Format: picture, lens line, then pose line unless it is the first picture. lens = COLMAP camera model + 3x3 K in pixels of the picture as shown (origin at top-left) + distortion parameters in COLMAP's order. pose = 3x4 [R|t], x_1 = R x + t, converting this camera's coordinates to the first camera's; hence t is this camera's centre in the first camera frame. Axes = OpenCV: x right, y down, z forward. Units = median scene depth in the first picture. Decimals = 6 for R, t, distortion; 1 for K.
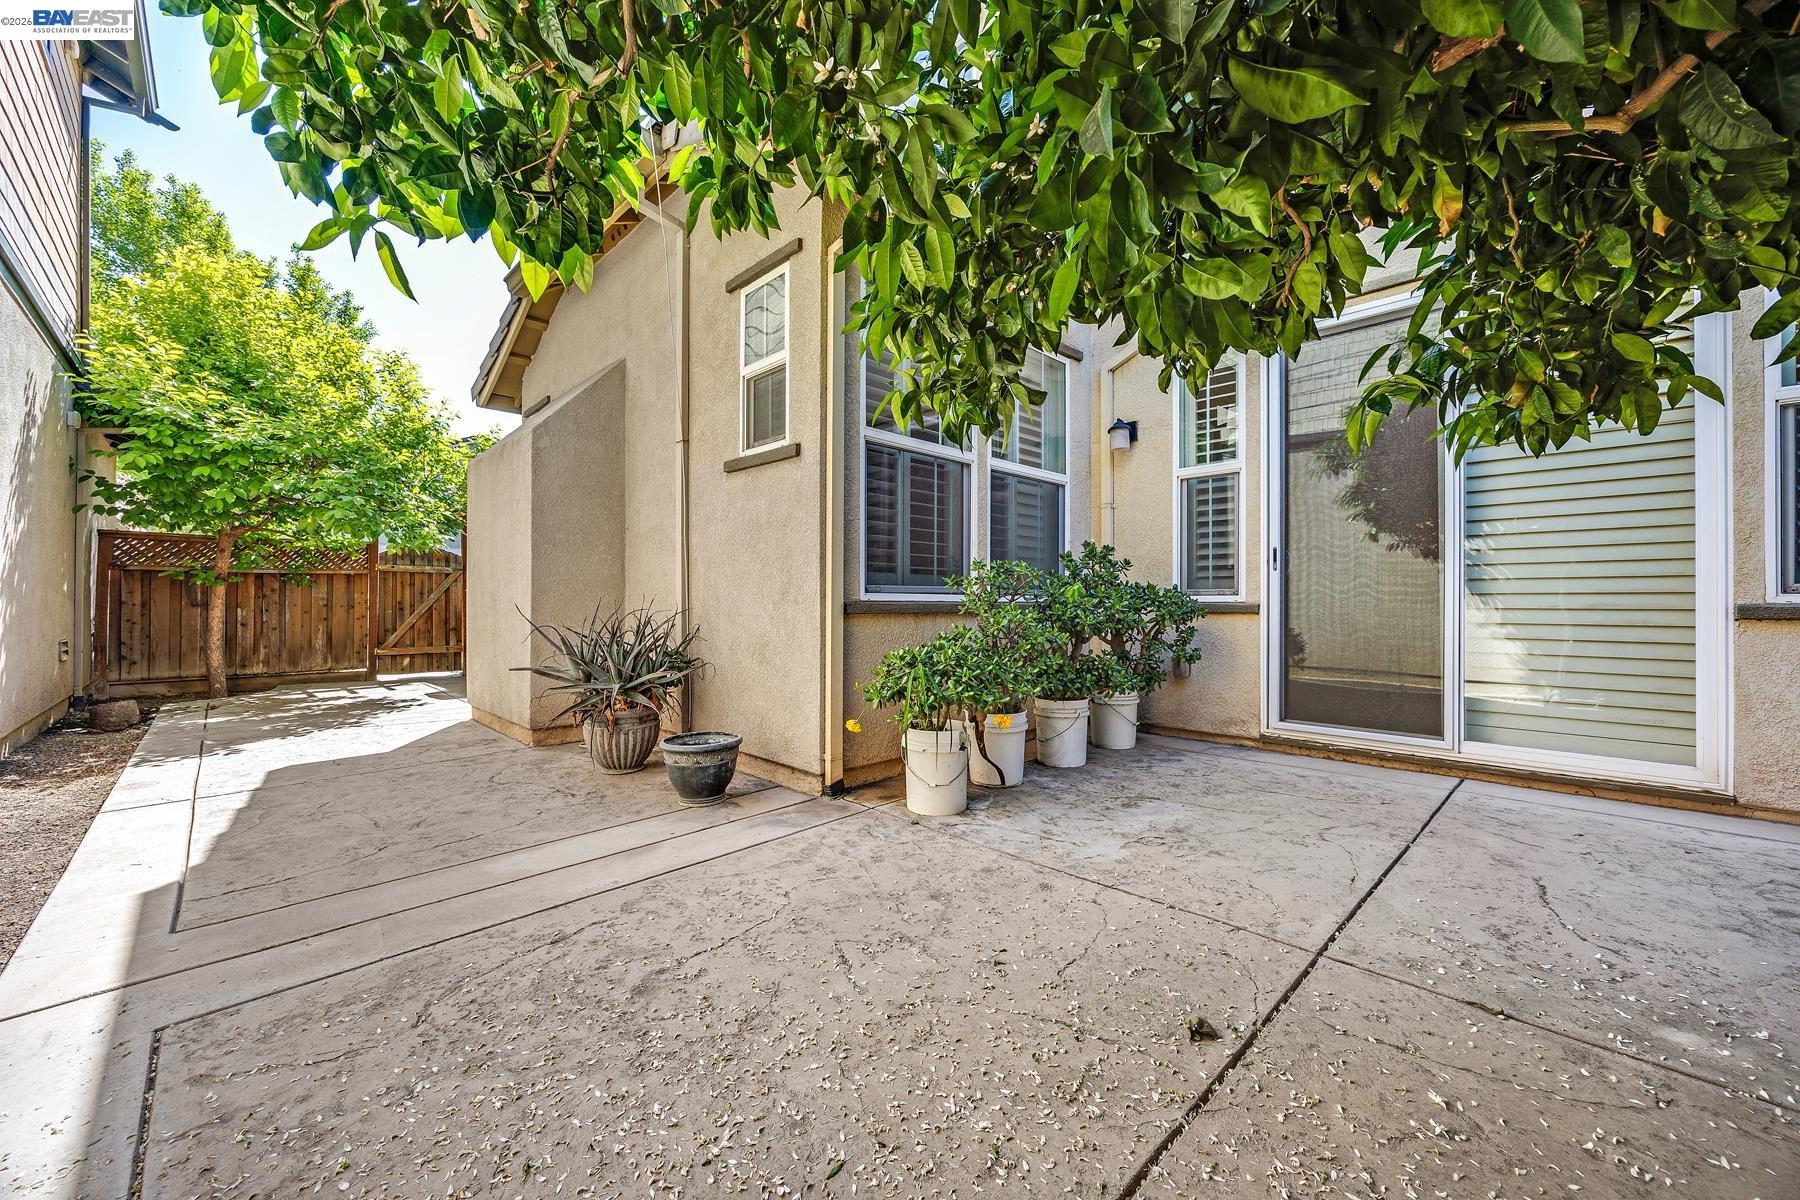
lens RADIAL K [[691.0, 0, 906.4], [0, 691.0, 598.0], [0, 0, 1]] dist [-0.001567, -0.000143]
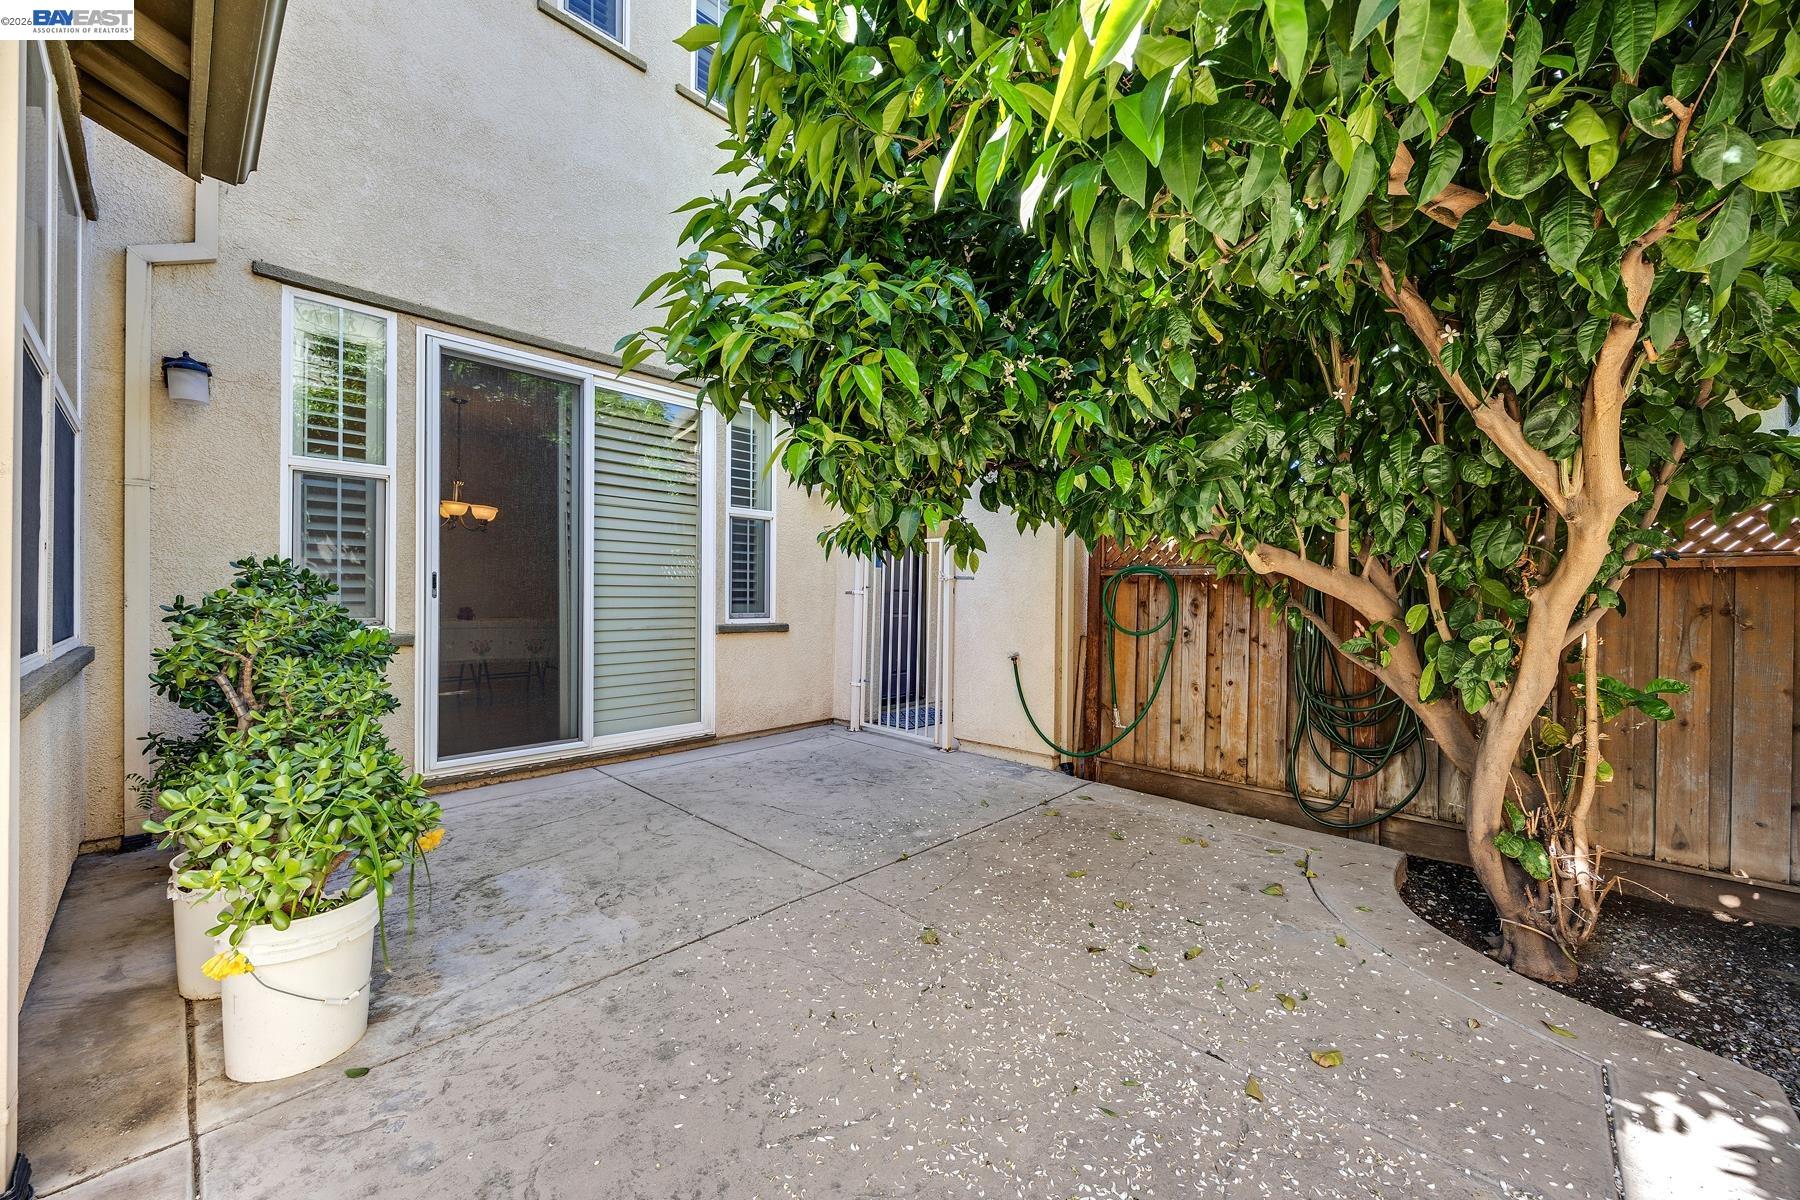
lens RADIAL K [[691.0, 0, 903.8], [0, 691.0, 599.0], [0, 0, 1]] dist [-0.001567, -0.000143]
pose [[-0.041894, -0.004139, 0.999113, -0.604306], [-0.011415, 0.999928, 0.003664, -0.072500], [-0.999057, -0.011251, -0.041939, 0.622551]]
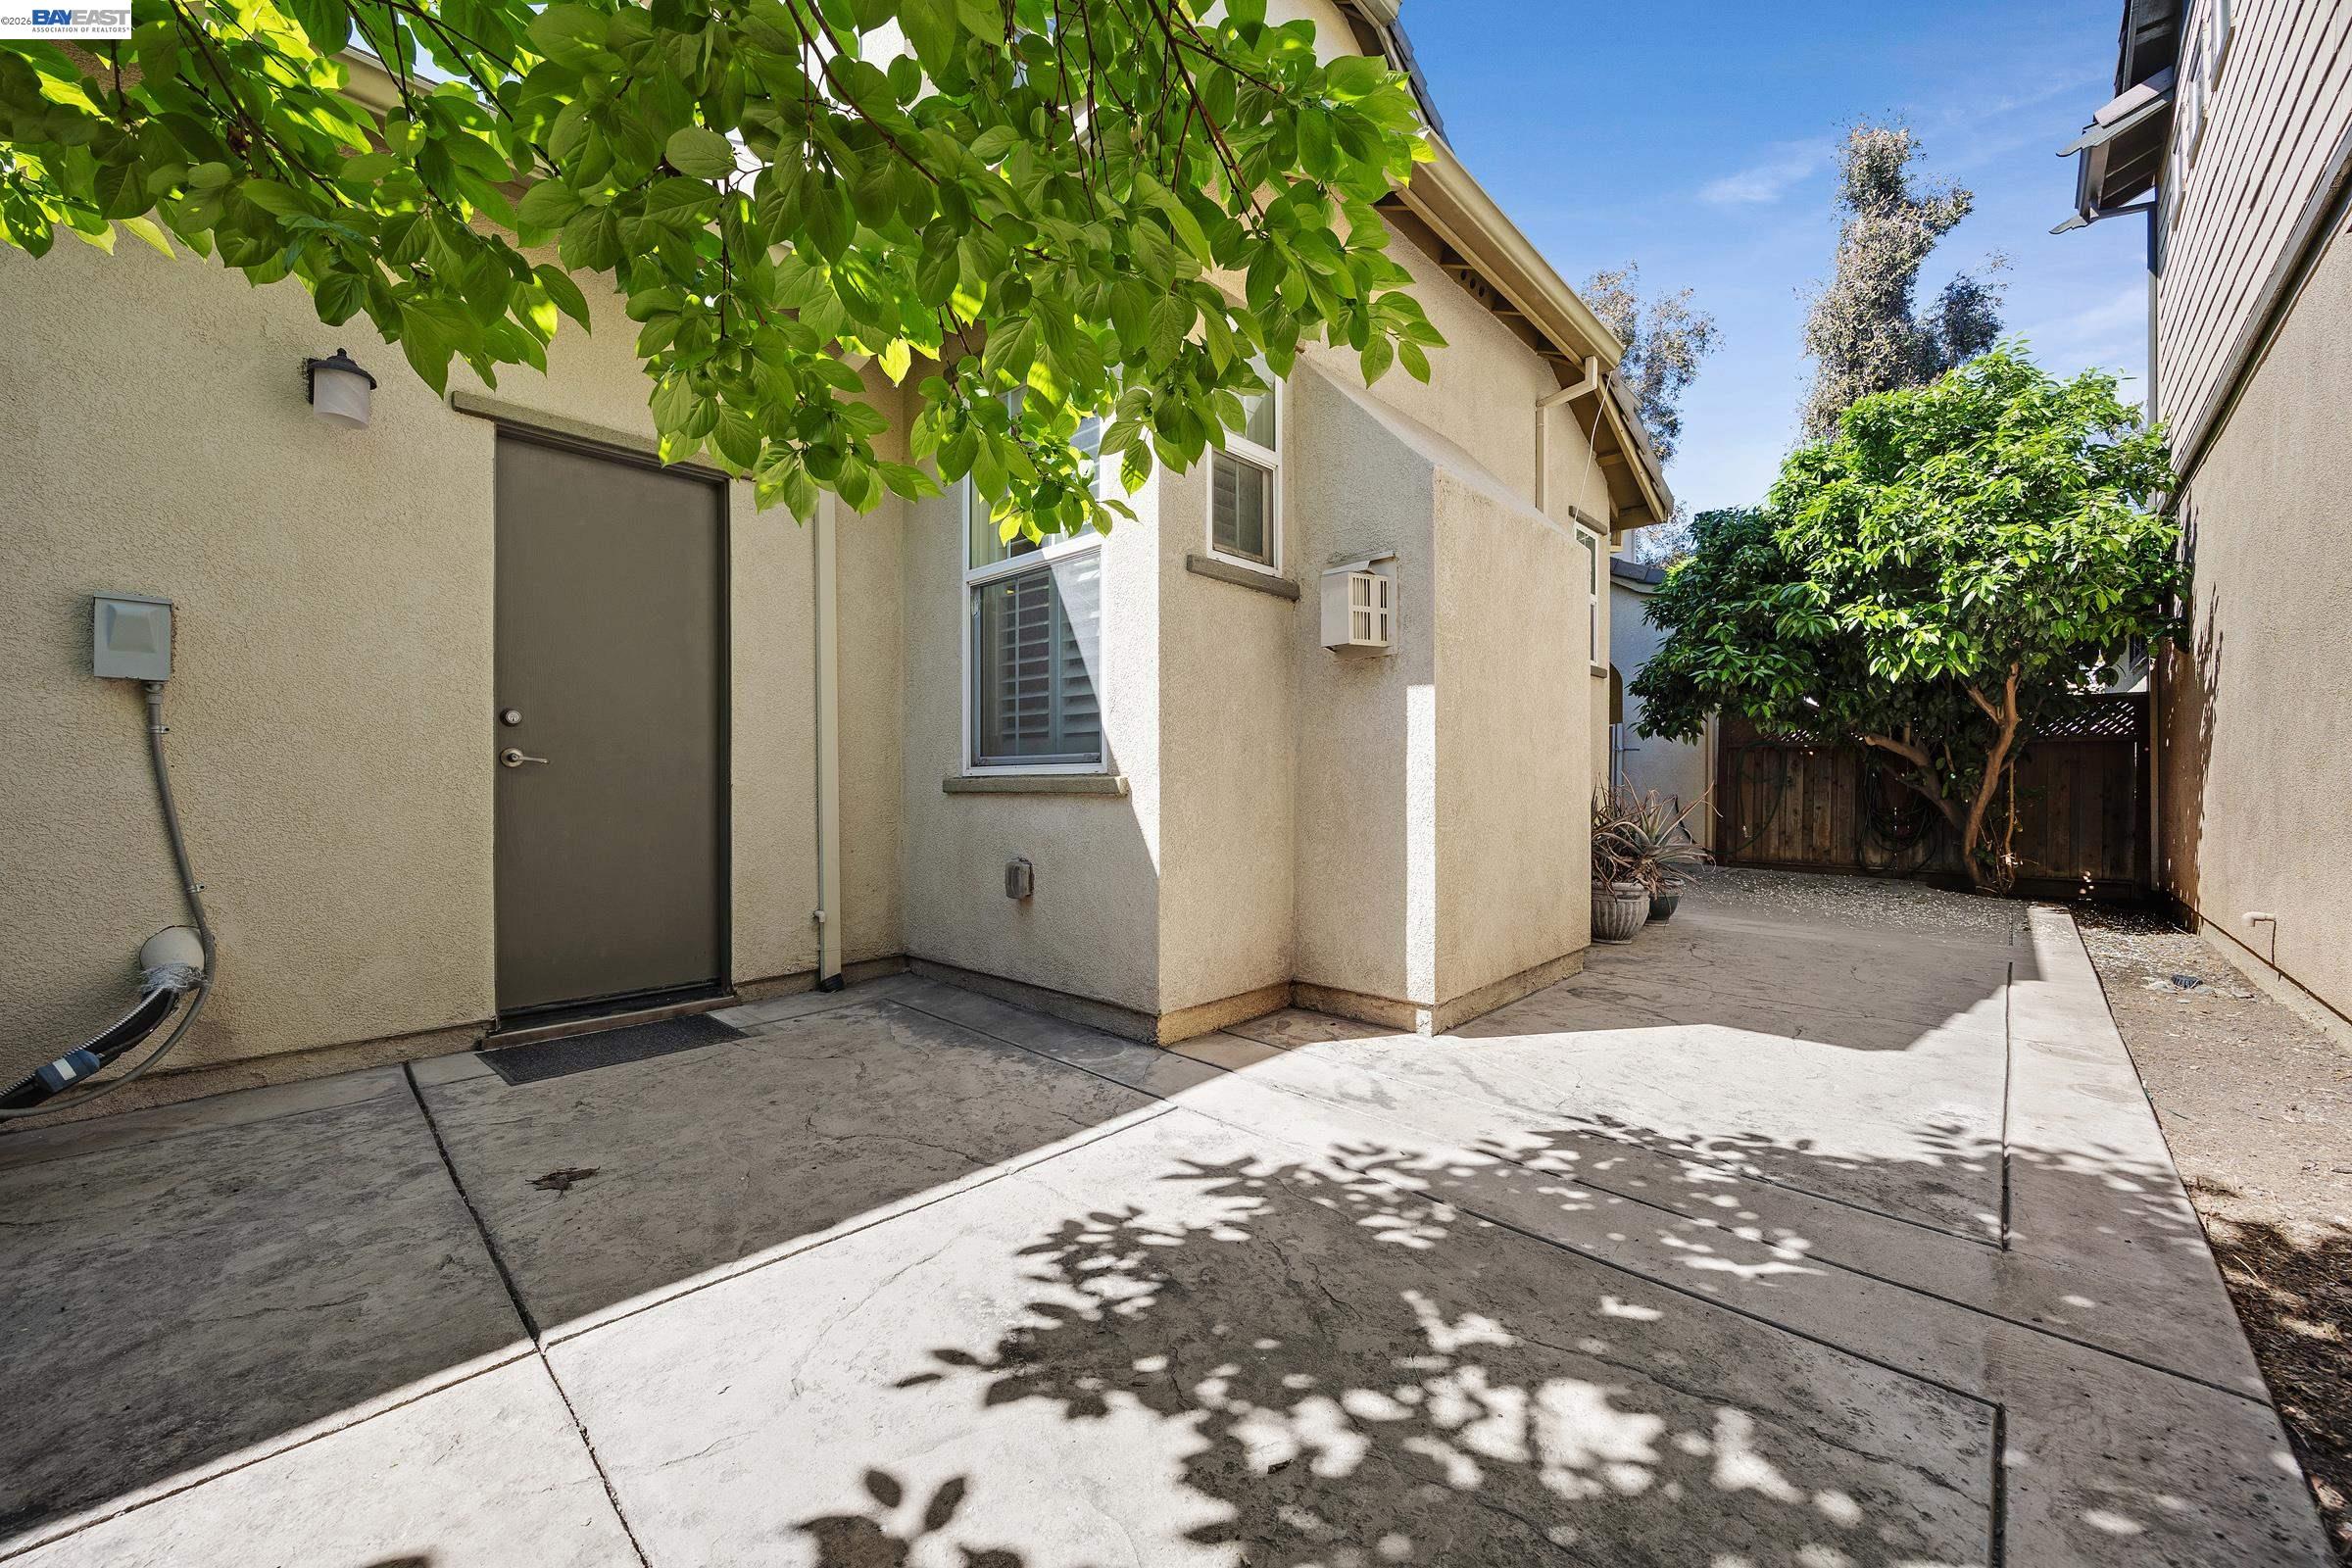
lens RADIAL K [[902.9, 0, 1178.4], [0, 902.9, 785.8], [0, 0, 1]] dist [-0.001567, -0.000143]
pose [[-0.044897, -0.004382, 0.998982, -1.701268], [-0.001841, 0.999989, 0.004303, -0.023300], [-0.998990, -0.001646, -0.044904, 1.696992]]
